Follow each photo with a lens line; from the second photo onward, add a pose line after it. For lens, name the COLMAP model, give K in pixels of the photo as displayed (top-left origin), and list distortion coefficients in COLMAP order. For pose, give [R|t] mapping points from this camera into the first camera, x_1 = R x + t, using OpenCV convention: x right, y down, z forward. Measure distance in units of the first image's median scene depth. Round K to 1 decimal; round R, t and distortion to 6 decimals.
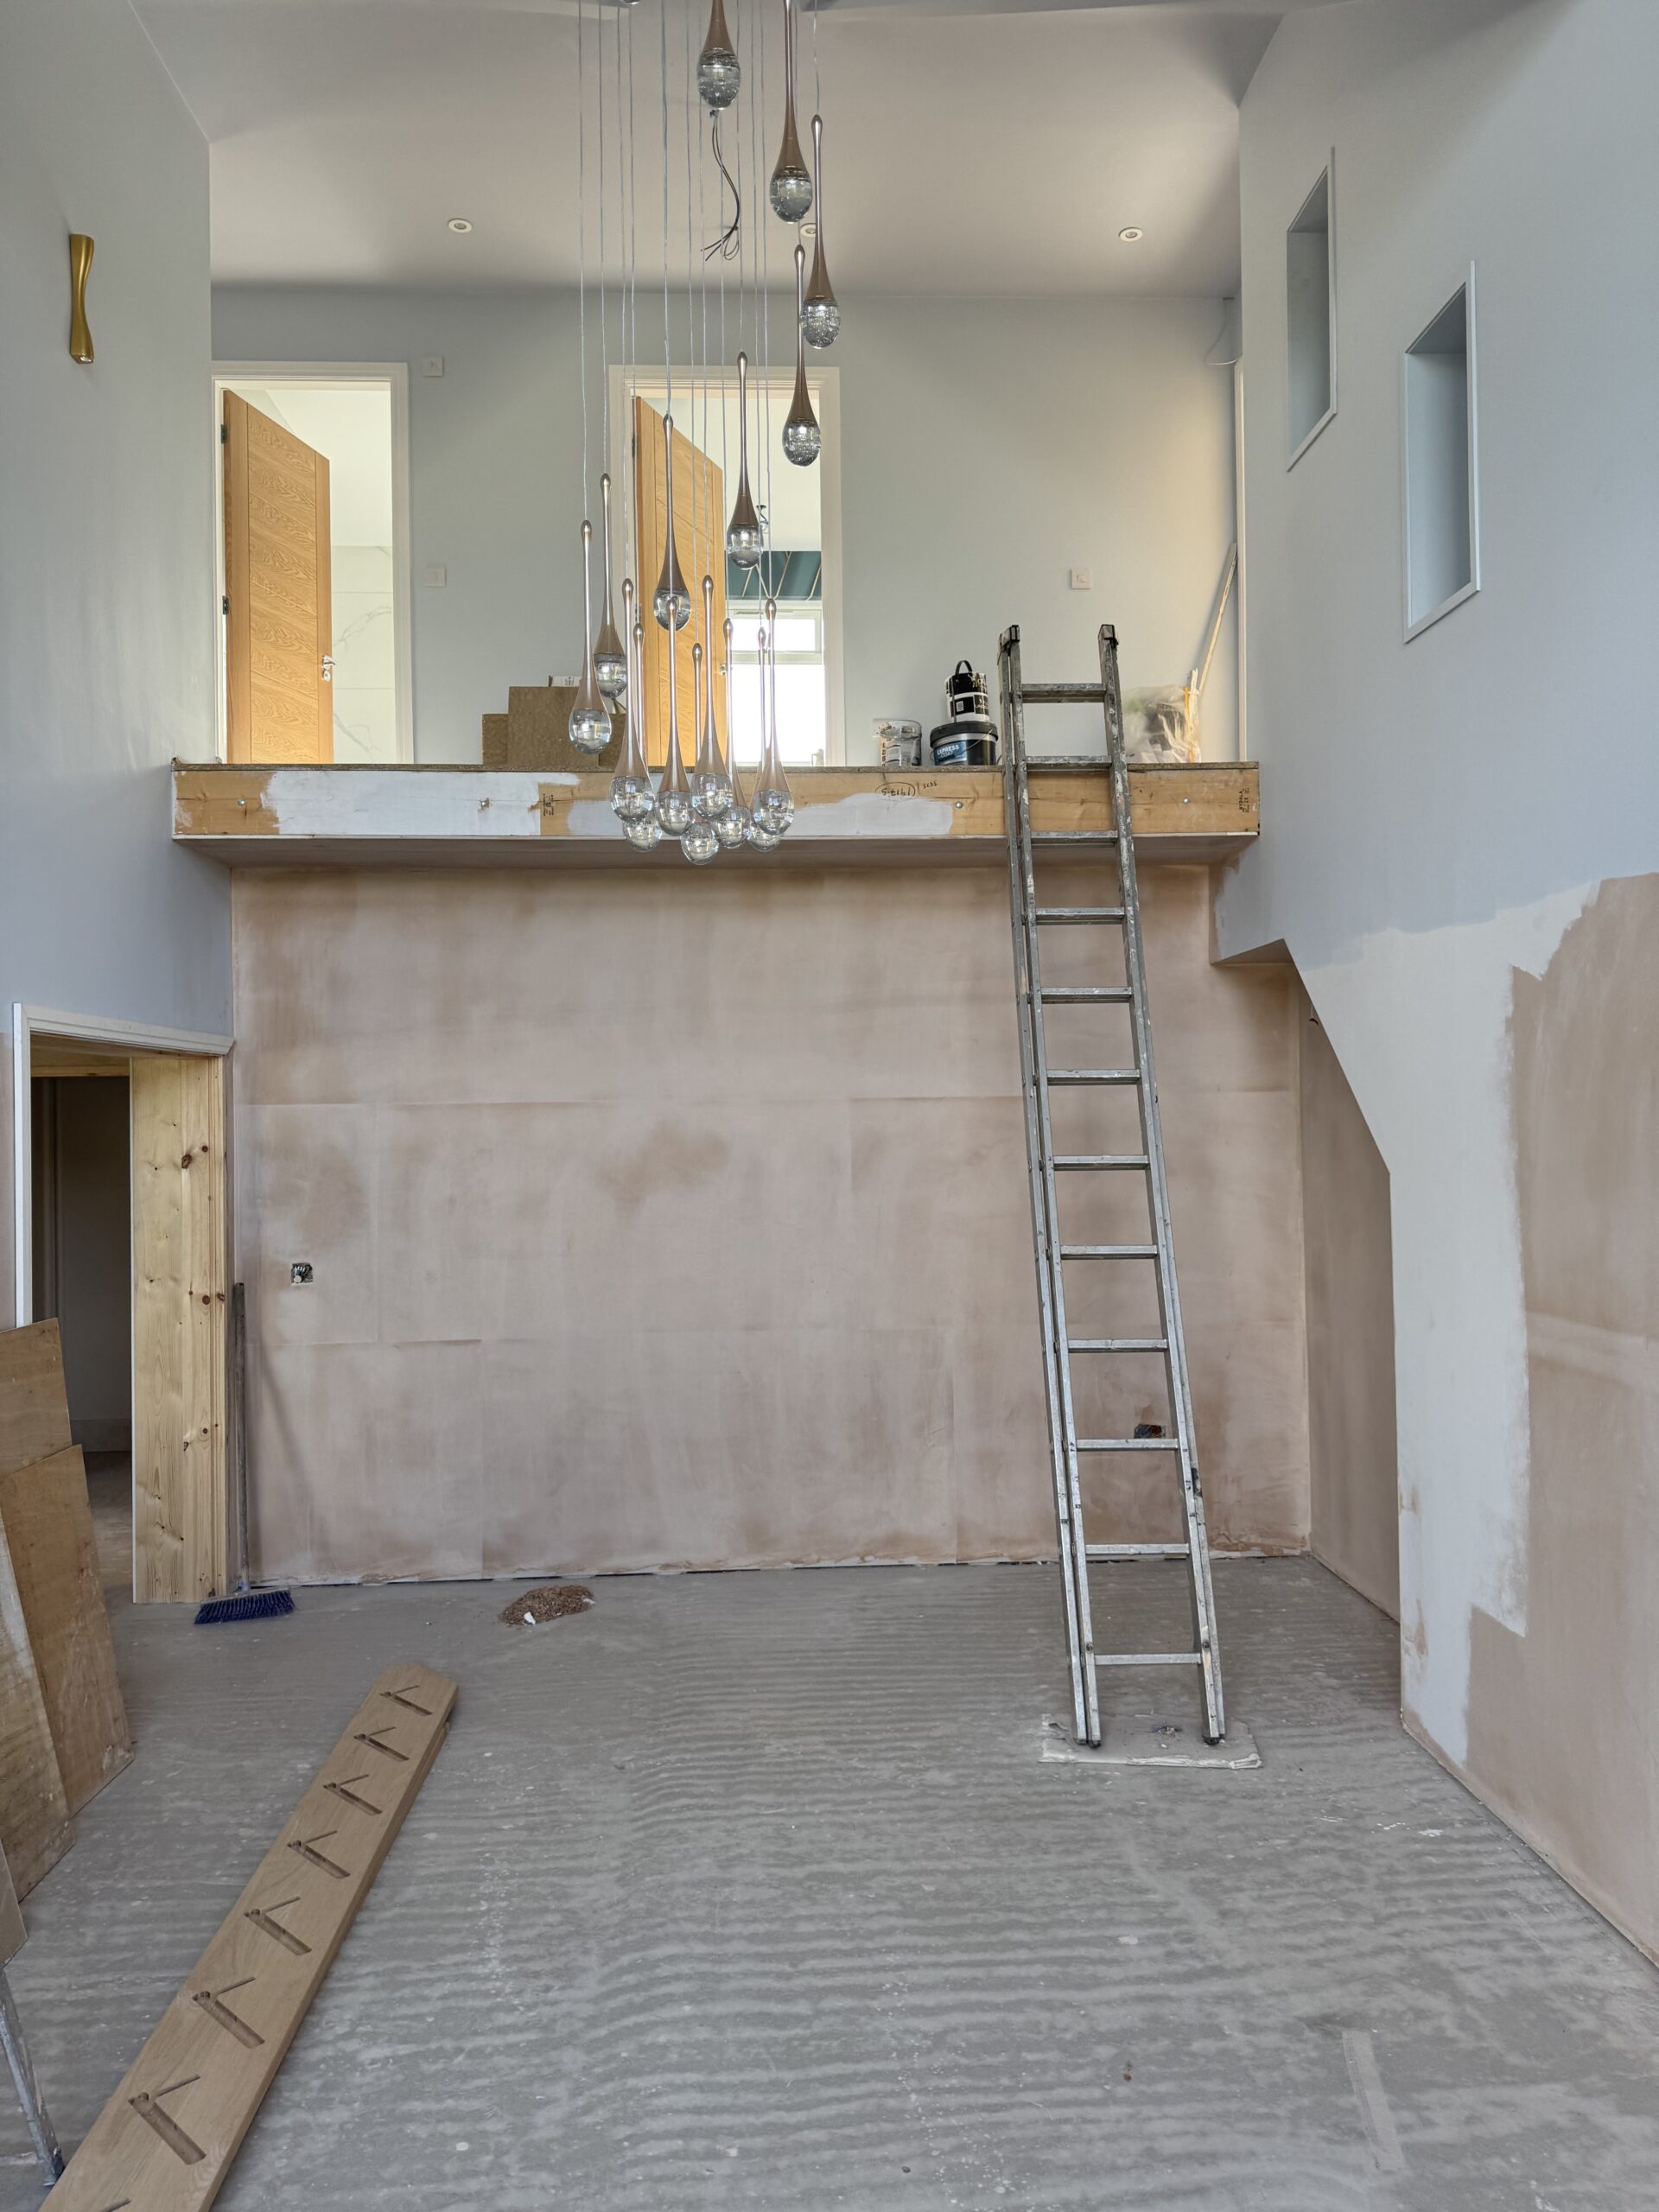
lens RADIAL K [[1556.2, 0, 839.0], [0, 1556.2, 1094.6], [0, 0, 1]] dist [0.042174, -0.044114]
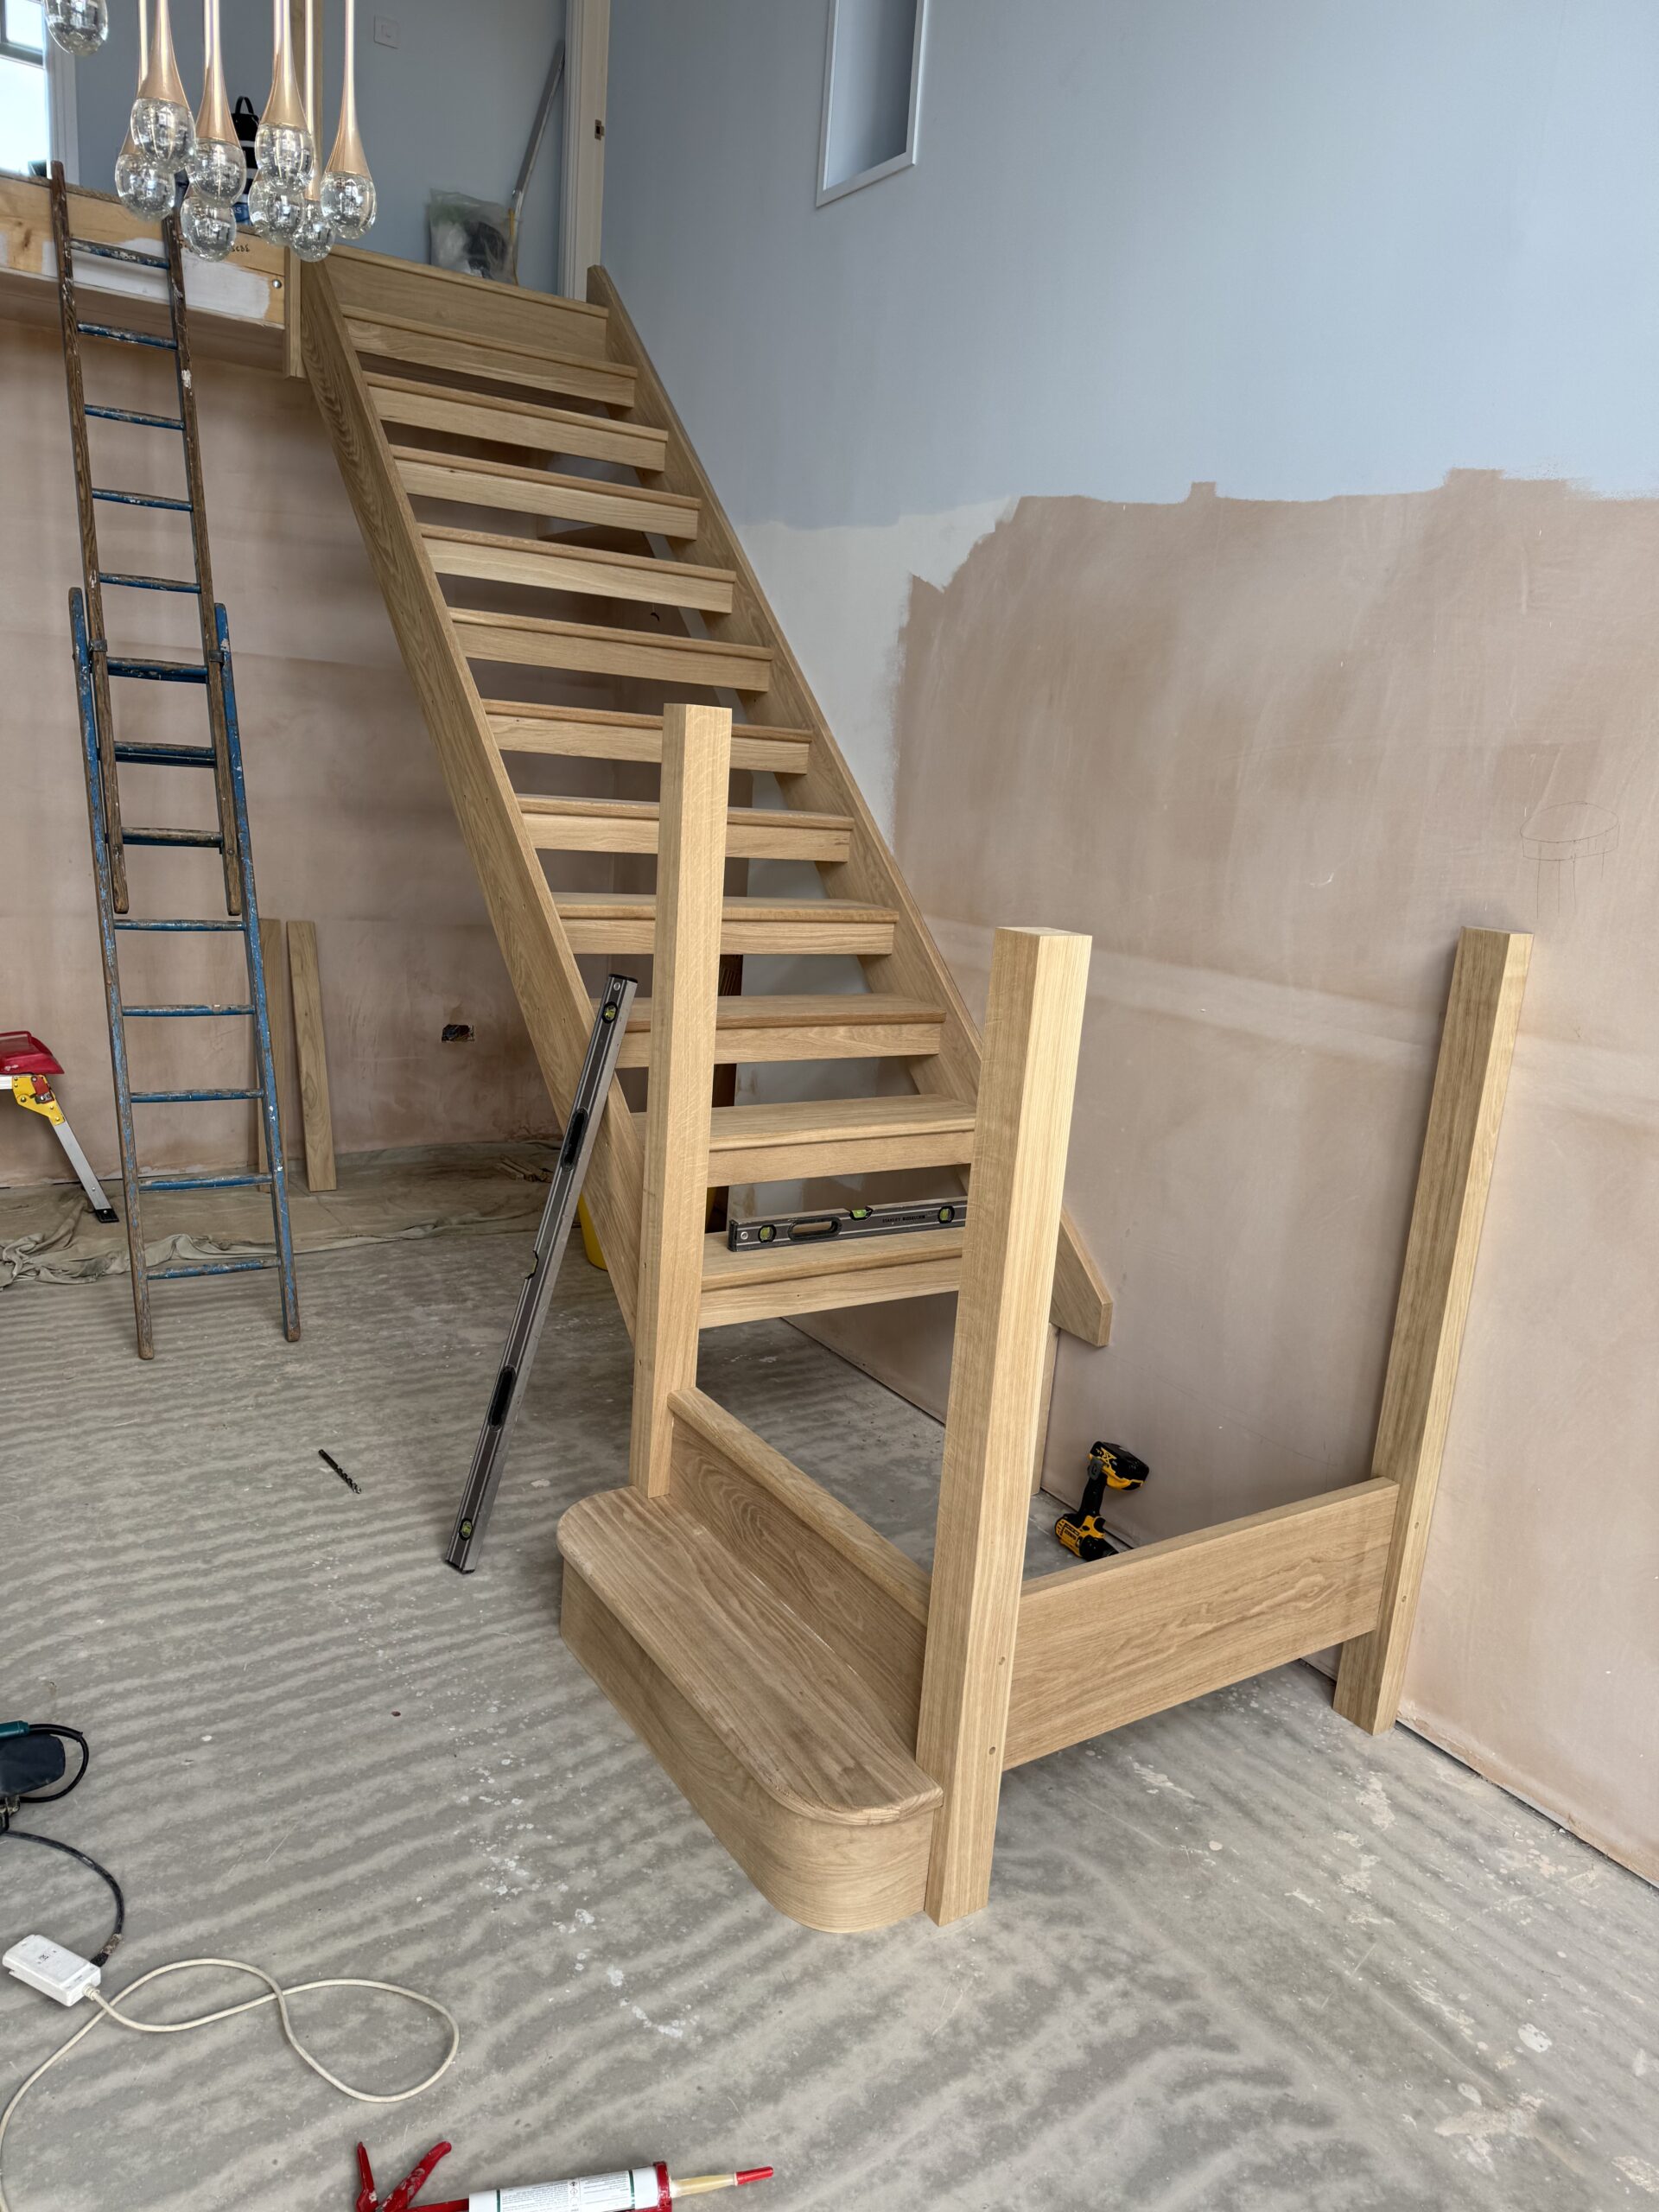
lens RADIAL K [[1556.2, 0, 831.7], [0, 1556.2, 1115.0], [0, 0, 1]] dist [0.042174, -0.044114]
pose [[0.865265, -0.033438, 0.500198, -0.137512], [-0.095032, 0.968741, 0.229151, 0.030306], [-0.492225, -0.245811, 0.835040, 0.068730]]
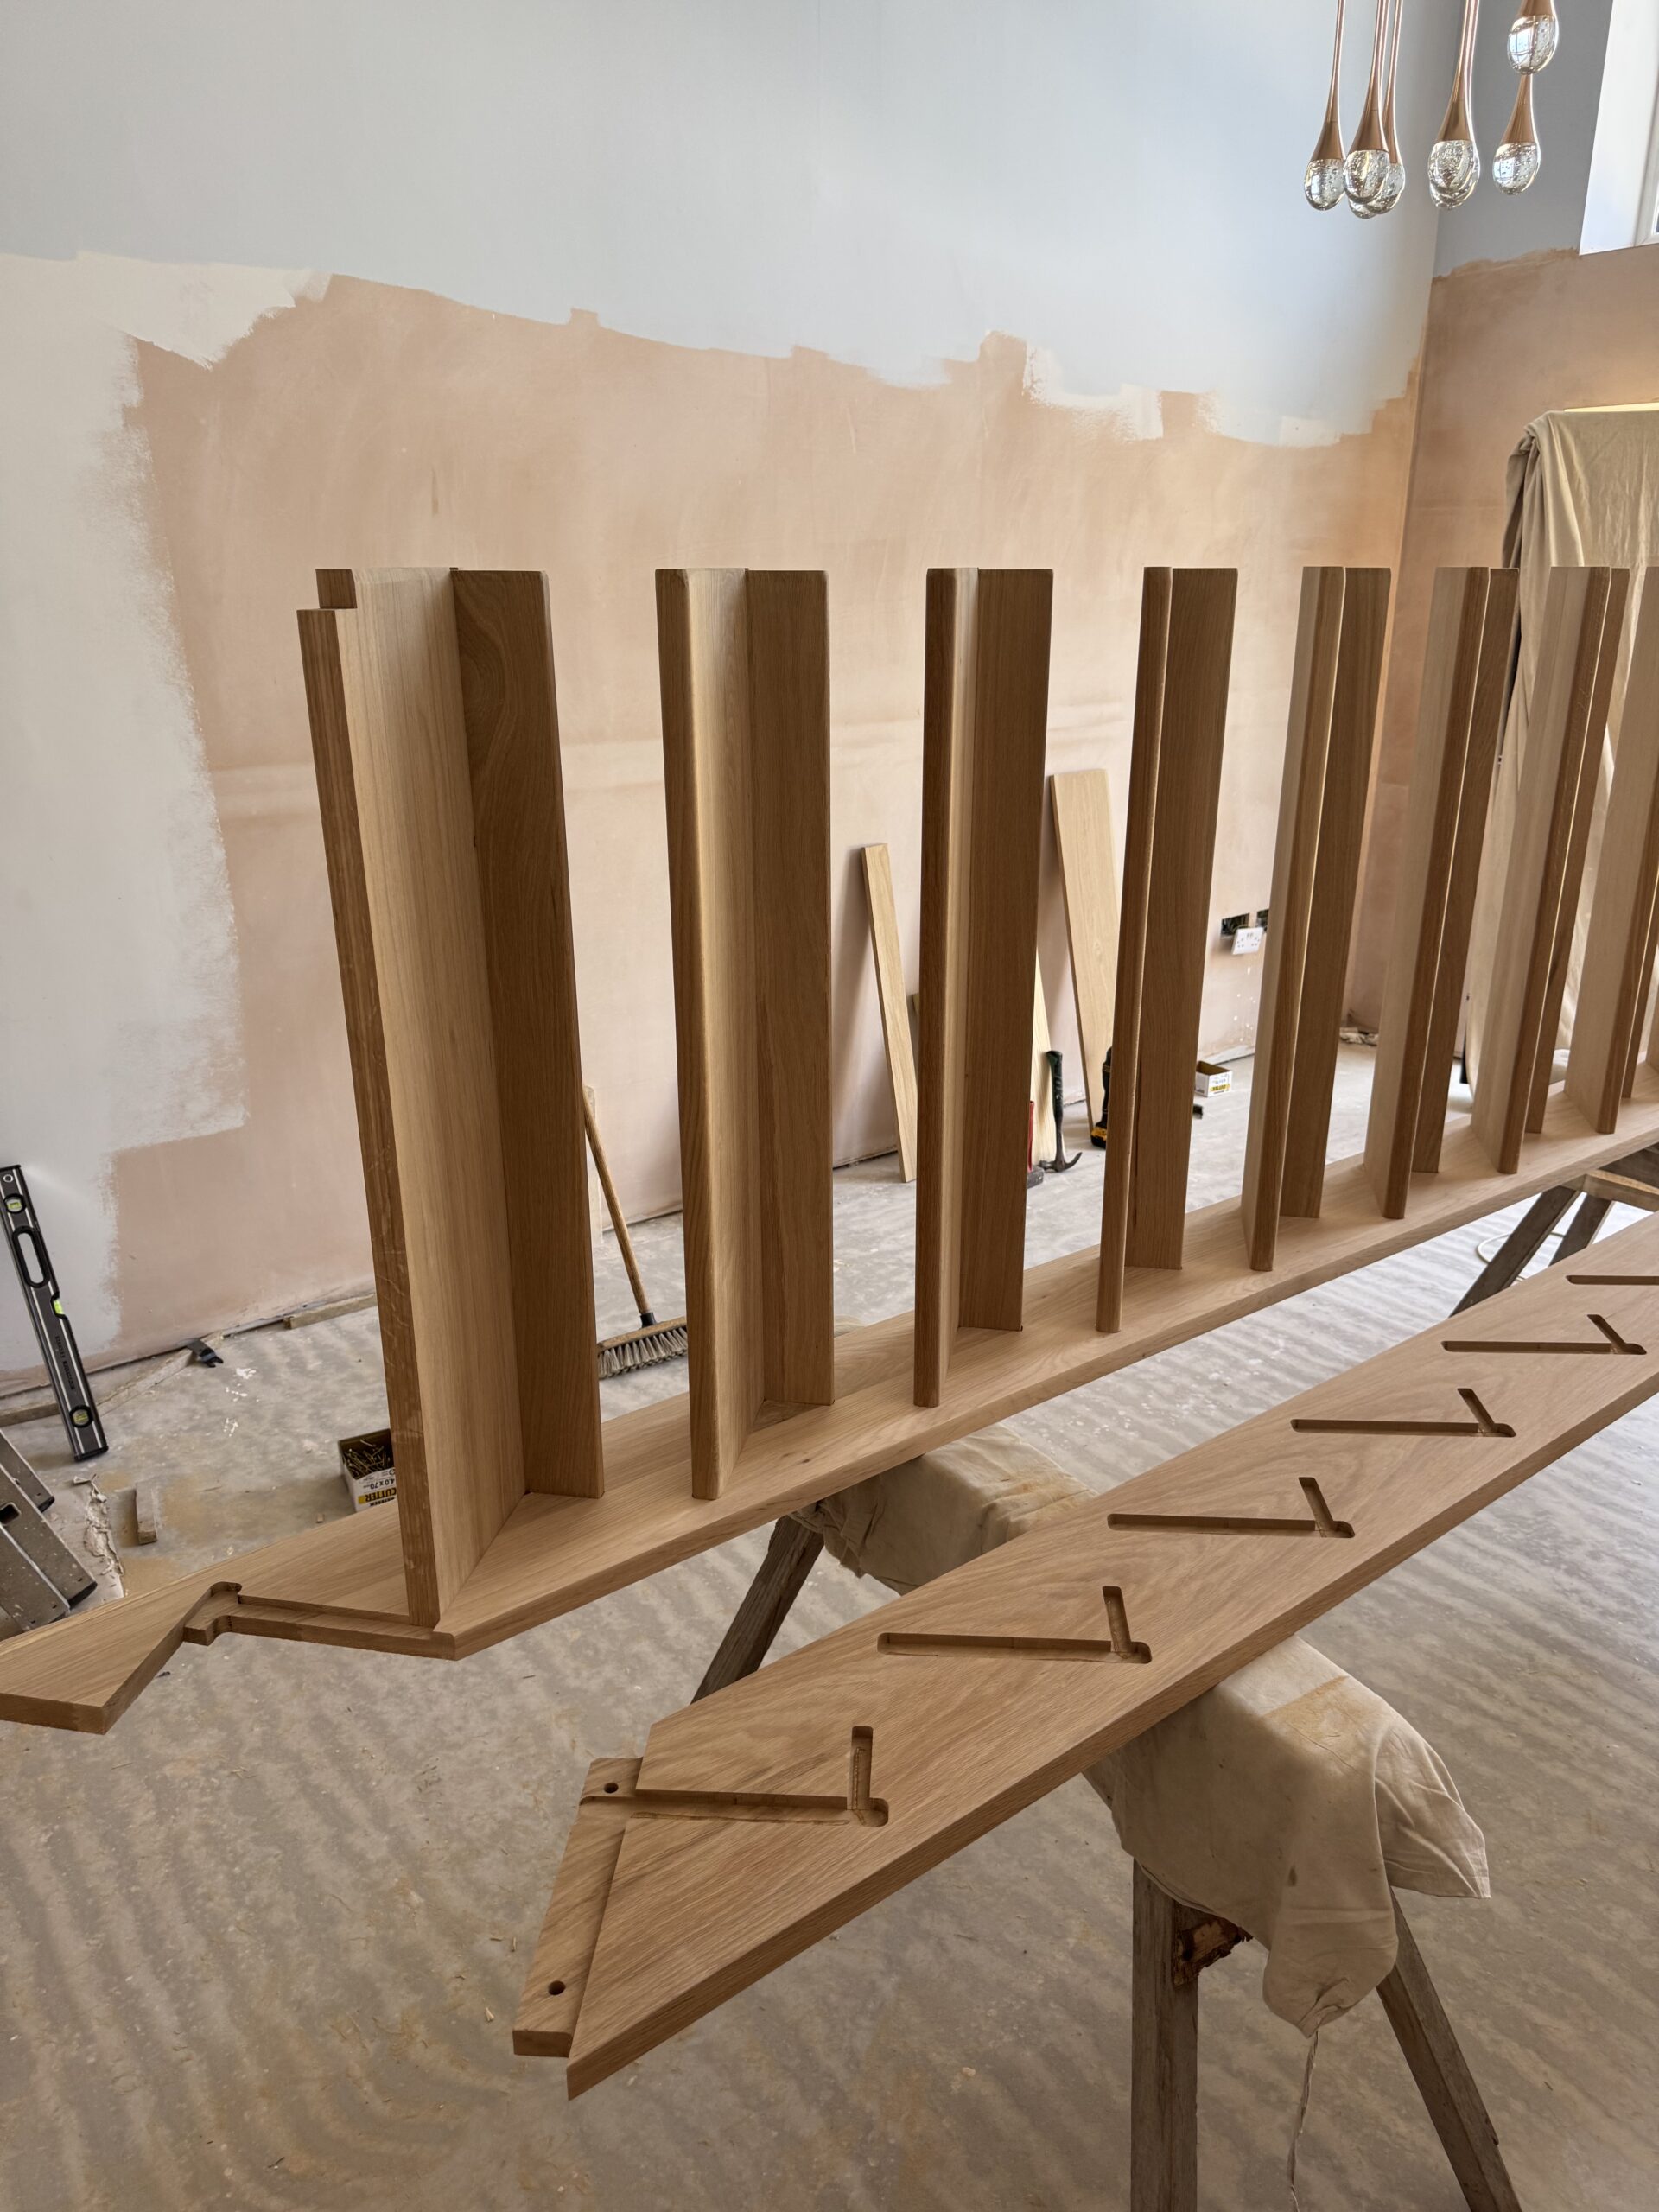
lens RADIAL K [[1556.2, 0, 839.9], [0, 1556.2, 1102.1], [0, 0, 1]] dist [0.042174, -0.044114]
pose [[-0.545131, -0.257995, 0.797666, -0.474754], [0.000425, 0.951385, 0.308003, 0.039359], [-0.838351, 0.168241, -0.518520, 1.105634]]
